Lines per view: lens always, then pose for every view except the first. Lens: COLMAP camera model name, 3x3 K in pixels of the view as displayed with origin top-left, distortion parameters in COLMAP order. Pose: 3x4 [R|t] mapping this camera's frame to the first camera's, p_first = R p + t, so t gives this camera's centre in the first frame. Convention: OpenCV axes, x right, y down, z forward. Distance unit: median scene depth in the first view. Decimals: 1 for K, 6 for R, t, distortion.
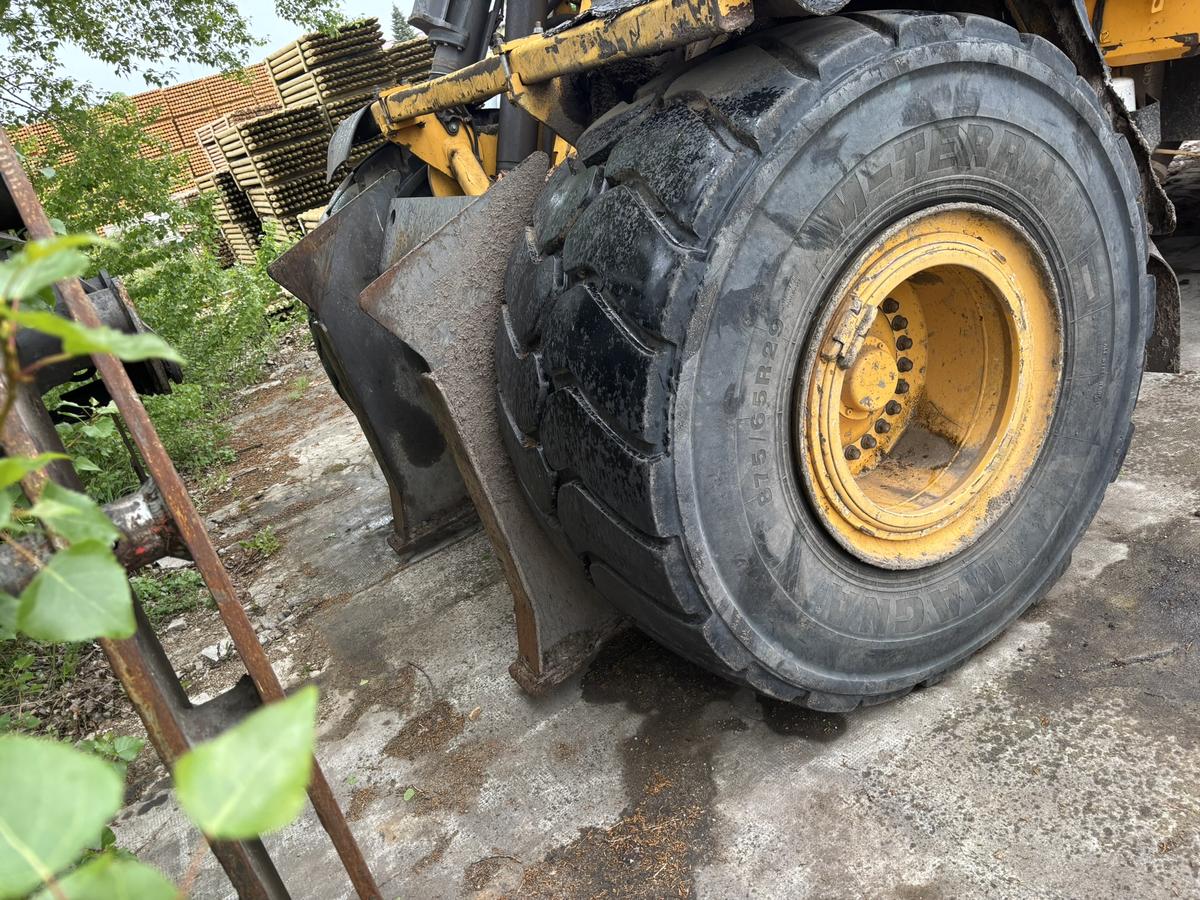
lens RADIAL K [[905.4, 0, 602.5], [0, 905.4, 450.6], [0, 0, 1]] dist [0.027989, -0.006995]
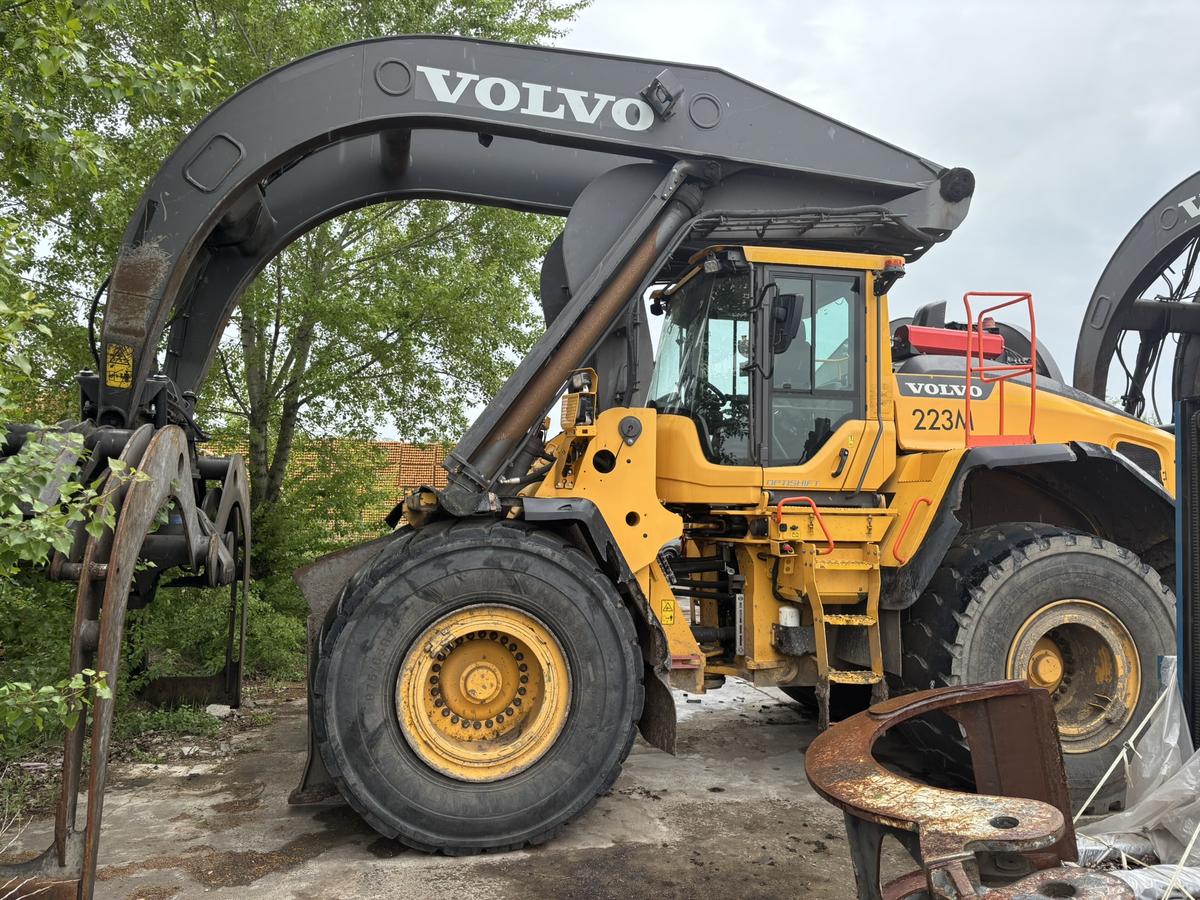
lens RADIAL K [[905.4, 0, 598.9], [0, 905.4, 450.0], [0, 0, 1]] dist [0.027989, -0.006995]
pose [[0.915646, 0.250243, -0.314595, 1.220433], [-0.360354, 0.857804, -0.366494, 0.143044], [0.178148, 0.448945, 0.875621, -1.123034]]
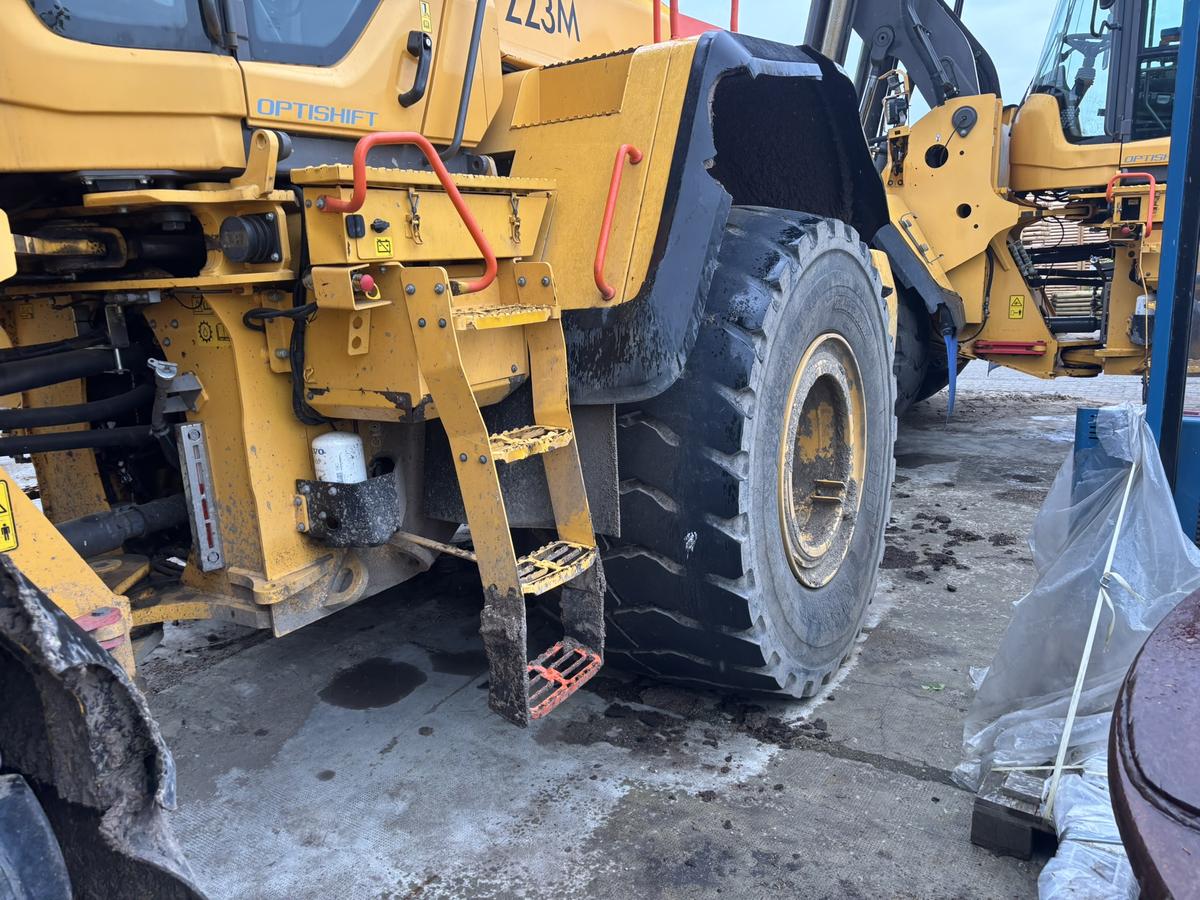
lens RADIAL K [[905.4, 0, 591.1], [0, 905.4, 460.1], [0, 0, 1]] dist [0.027989, -0.006995]
pose [[0.873267, 0.107342, 0.475270, 0.713624], [0.023887, 0.964826, -0.261801, -0.357709], [-0.486655, 0.239975, 0.839987, 0.597045]]
